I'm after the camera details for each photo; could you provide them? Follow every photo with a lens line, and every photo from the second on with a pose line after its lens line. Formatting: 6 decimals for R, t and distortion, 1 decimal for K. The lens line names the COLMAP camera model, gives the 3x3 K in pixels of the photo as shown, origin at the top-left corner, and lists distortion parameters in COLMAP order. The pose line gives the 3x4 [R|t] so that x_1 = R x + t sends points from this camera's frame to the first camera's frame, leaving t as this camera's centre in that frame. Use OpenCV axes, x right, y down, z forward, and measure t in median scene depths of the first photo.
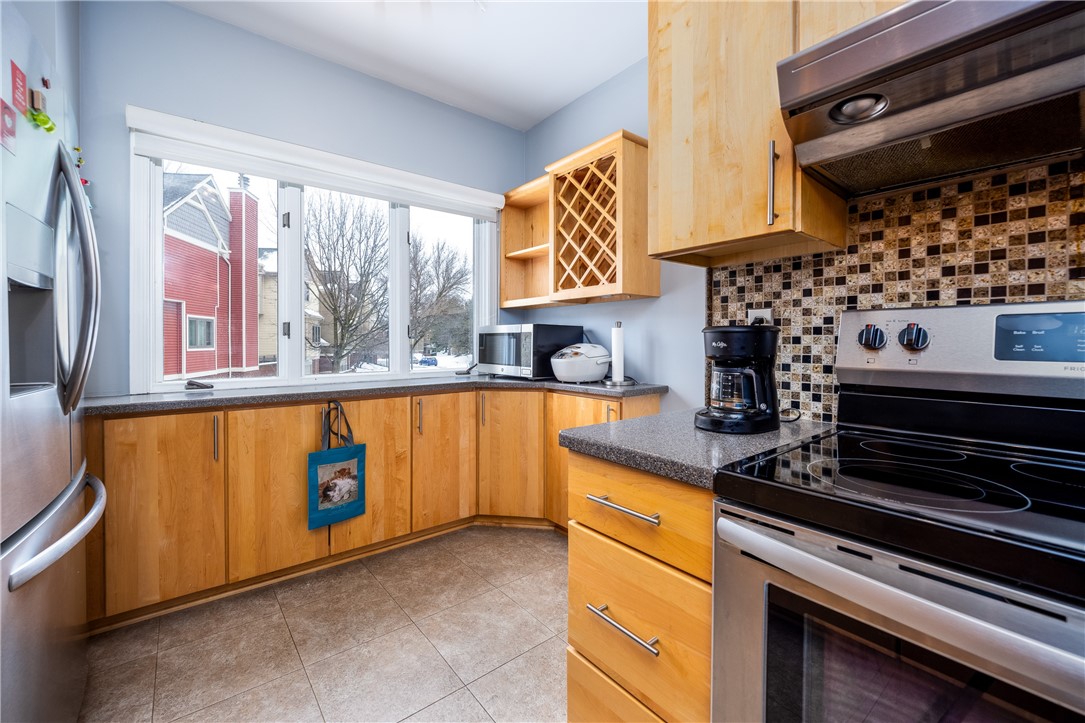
lens RADIAL K [[433.3, 0, 515.3], [0, 433.3, 344.3], [0, 0, 1]] dist [-0.002020, 0.000848]
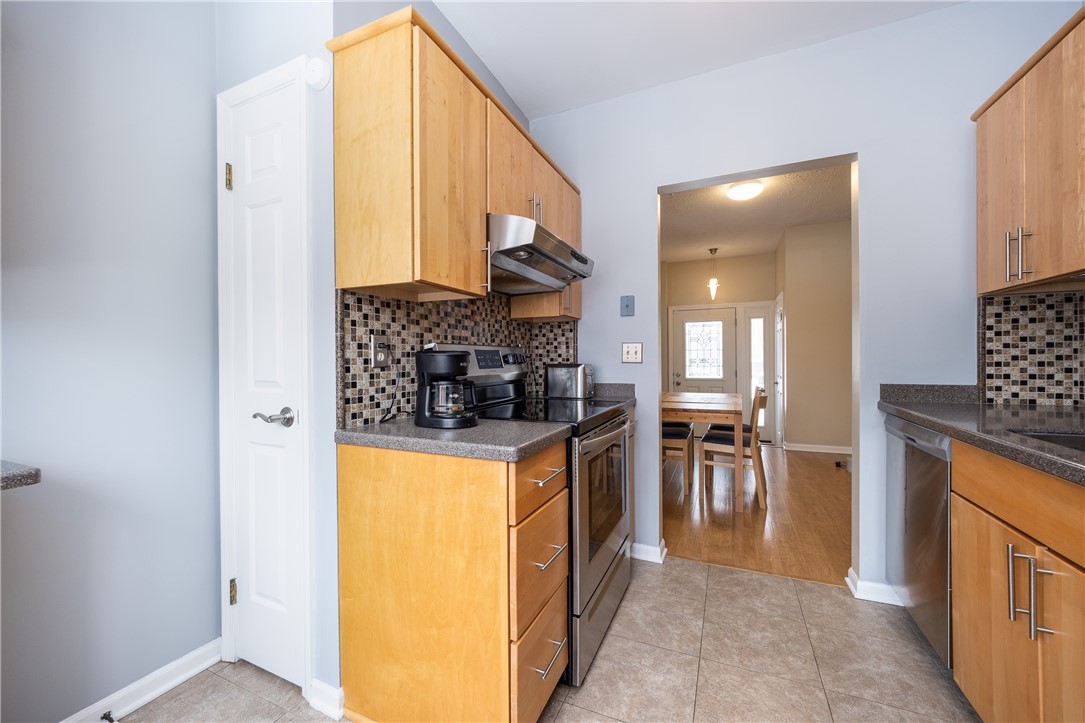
lens RADIAL K [[433.3, 0, 540.2], [0, 433.3, 358.6], [0, 0, 1]] dist [-0.002020, 0.000848]
pose [[-0.464254, 0.004195, 0.885692, -0.628704], [0.013321, 0.999909, 0.002246, -0.012567], [-0.885602, 0.012841, -0.464267, 1.033829]]
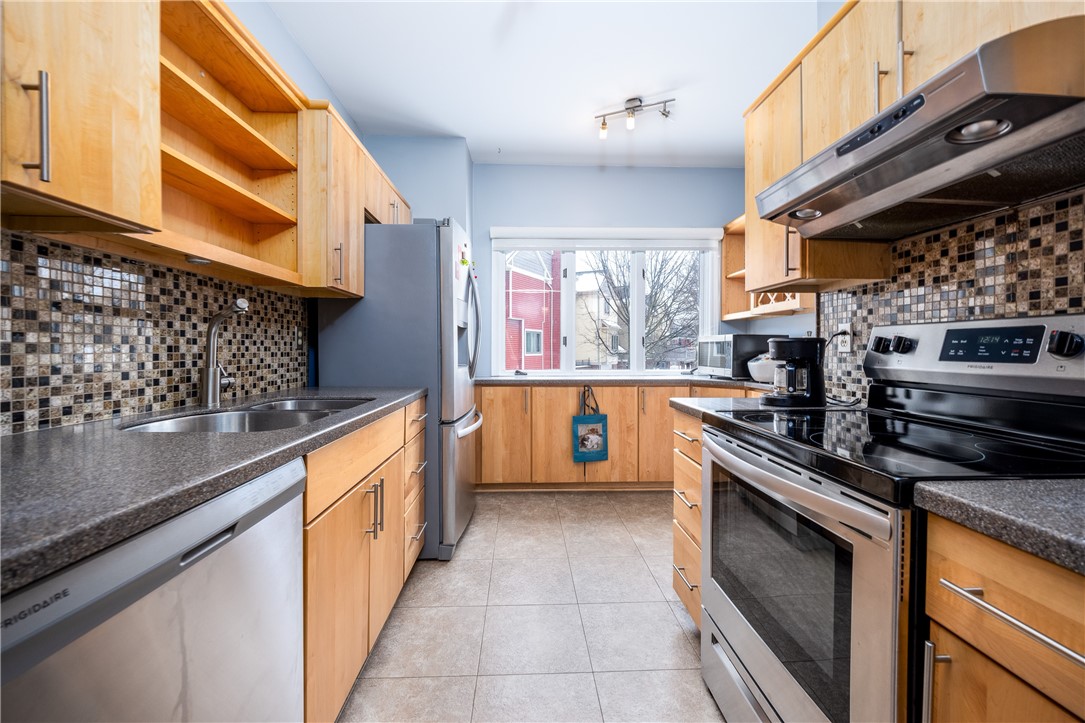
lens RADIAL K [[433.3, 0, 543.2], [0, 433.3, 353.9], [0, 0, 1]] dist [-0.002020, 0.000848]
pose [[0.816901, 0.007734, -0.576726, 0.509868], [-0.004385, 0.999964, 0.007198, 0.004900], [0.576761, -0.003351, 0.816906, -0.550951]]
